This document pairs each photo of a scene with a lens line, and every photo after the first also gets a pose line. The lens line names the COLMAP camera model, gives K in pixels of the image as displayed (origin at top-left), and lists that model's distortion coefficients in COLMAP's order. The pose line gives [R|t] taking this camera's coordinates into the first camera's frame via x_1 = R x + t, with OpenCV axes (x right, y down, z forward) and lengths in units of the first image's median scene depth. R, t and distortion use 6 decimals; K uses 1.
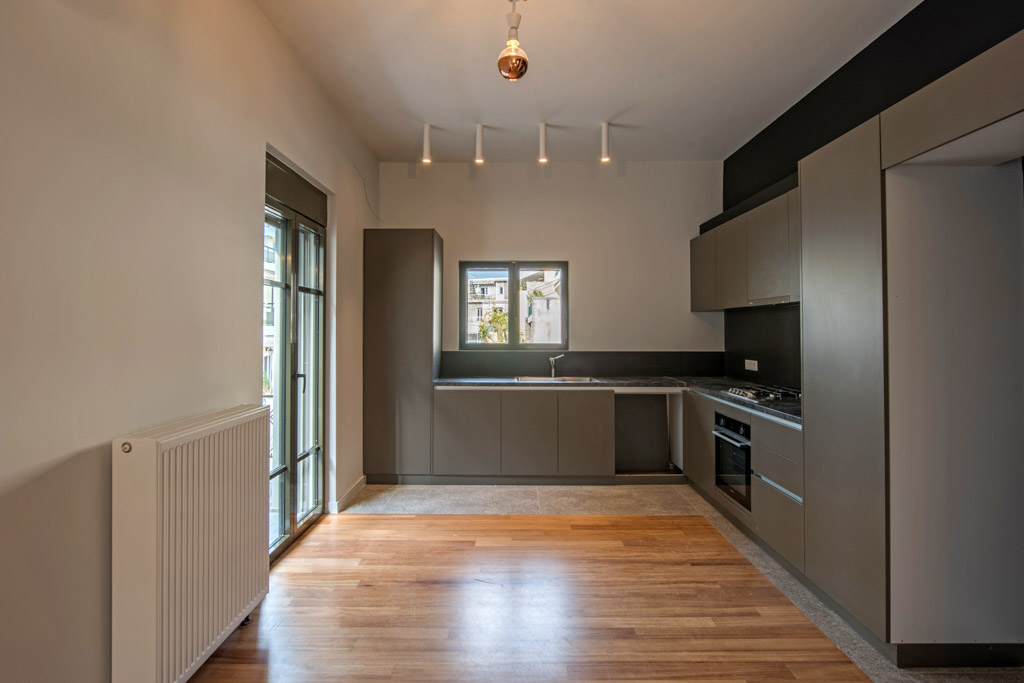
lens RADIAL K [[531.6, 0, 510.4], [0, 531.6, 323.8], [0, 0, 1]] dist [-0.001210, -0.000196]
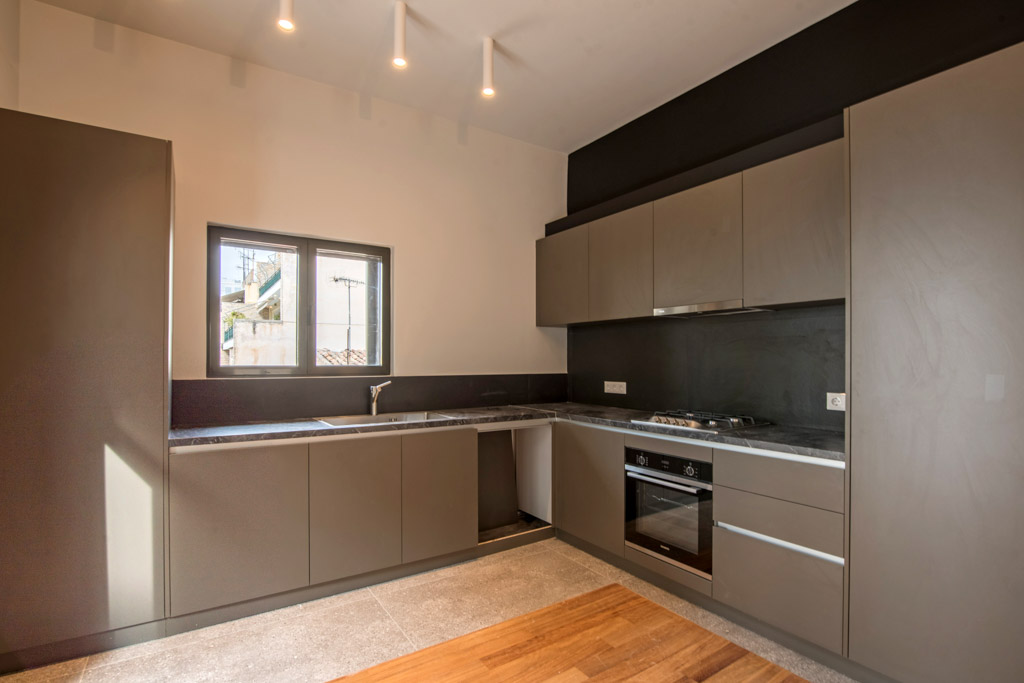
lens RADIAL K [[489.0, 0, 513.8], [0, 489.0, 360.4], [0, 0, 1]] dist [-0.013606, -0.000475]
pose [[0.823141, 0.000448, 0.567837, -0.139463], [-0.006714, 0.999937, 0.008945, 0.026865], [-0.567797, -0.011175, 0.823093, 0.429388]]
